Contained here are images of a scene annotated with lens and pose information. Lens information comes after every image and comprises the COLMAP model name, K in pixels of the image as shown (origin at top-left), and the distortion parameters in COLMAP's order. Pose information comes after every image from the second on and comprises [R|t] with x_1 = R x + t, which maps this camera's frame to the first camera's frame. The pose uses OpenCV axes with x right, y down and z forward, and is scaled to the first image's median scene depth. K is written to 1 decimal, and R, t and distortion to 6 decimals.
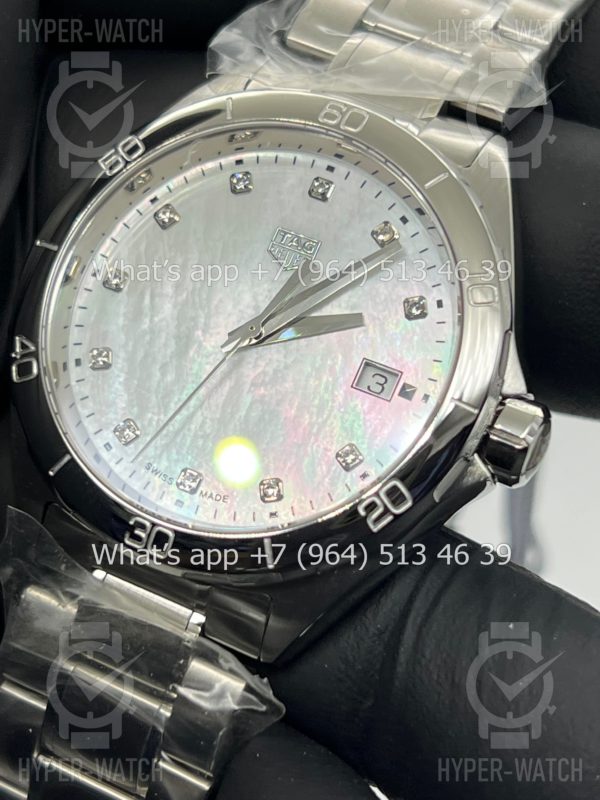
lens RADIAL K [[1875.6, 0, 300.0], [0, 1875.6, 400.0], [0, 0, 1]] dist [0.237346, 0.479060]
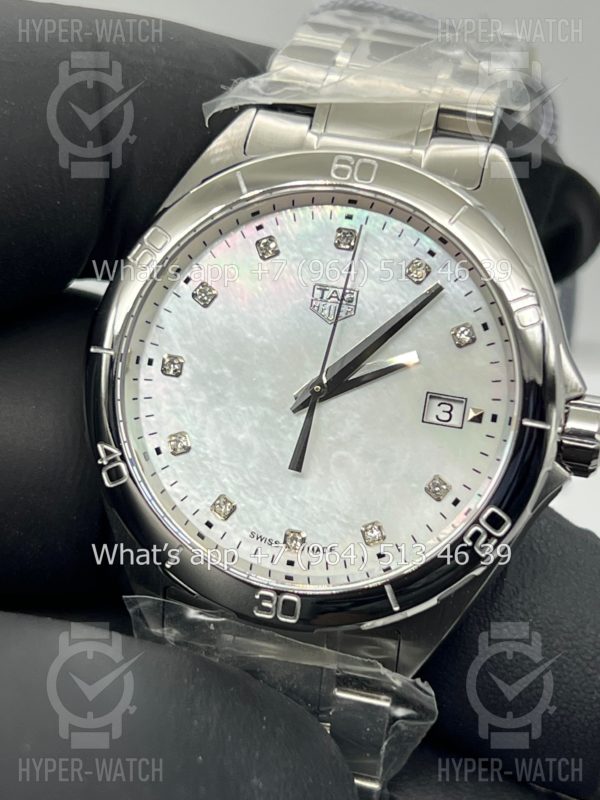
lens RADIAL K [[1875.6, 0, 300.0], [0, 1875.6, 400.0], [0, 0, 1]] dist [0.237346, 0.479060]
pose [[0.966933, -0.241257, 0.082678, -0.123491], [0.224417, 0.958915, 0.173546, -0.216519], [-0.121150, -0.149253, 0.981349, -0.040139]]
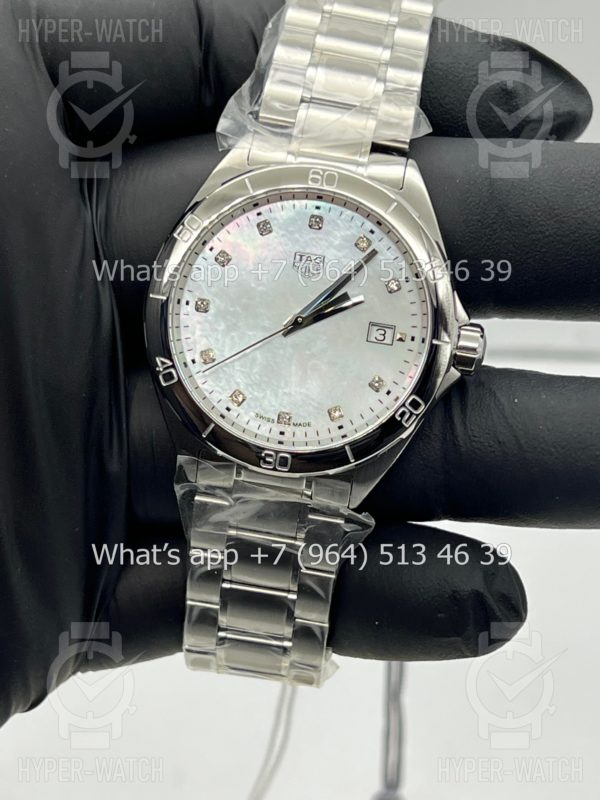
lens RADIAL K [[1875.6, 0, 300.0], [0, 1875.6, 400.0], [0, 0, 1]] dist [0.237346, 0.479060]
pose [[0.952381, -0.257464, 0.163350, -0.308253], [0.211127, 0.943357, 0.255935, -0.388622], [-0.219991, -0.209260, 0.952793, -0.570705]]
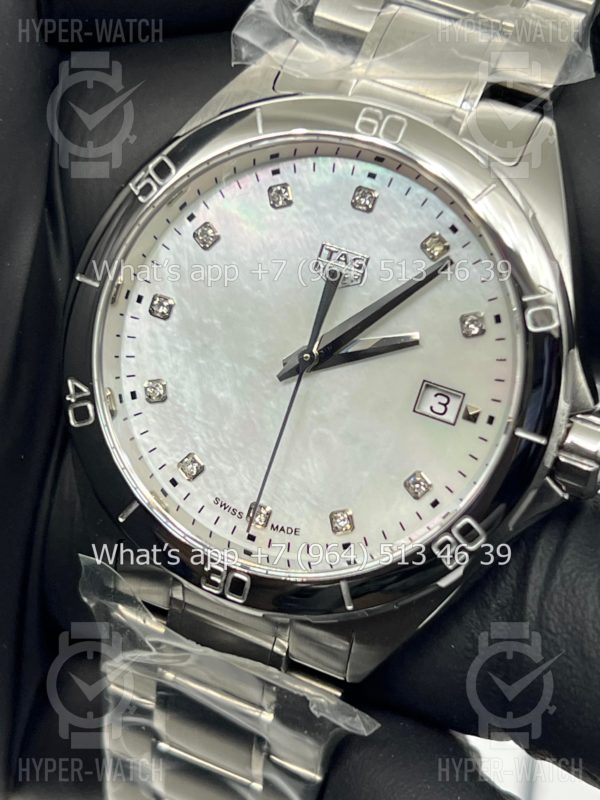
lens RADIAL K [[1875.6, 0, 300.0], [0, 1875.6, 400.0], [0, 0, 1]] dist [0.237346, 0.479060]
pose [[0.995299, -0.090185, -0.035309, 0.003375], [0.095788, 0.970488, 0.221309, -0.231120], [0.014308, -0.223651, 0.974564, 0.043753]]
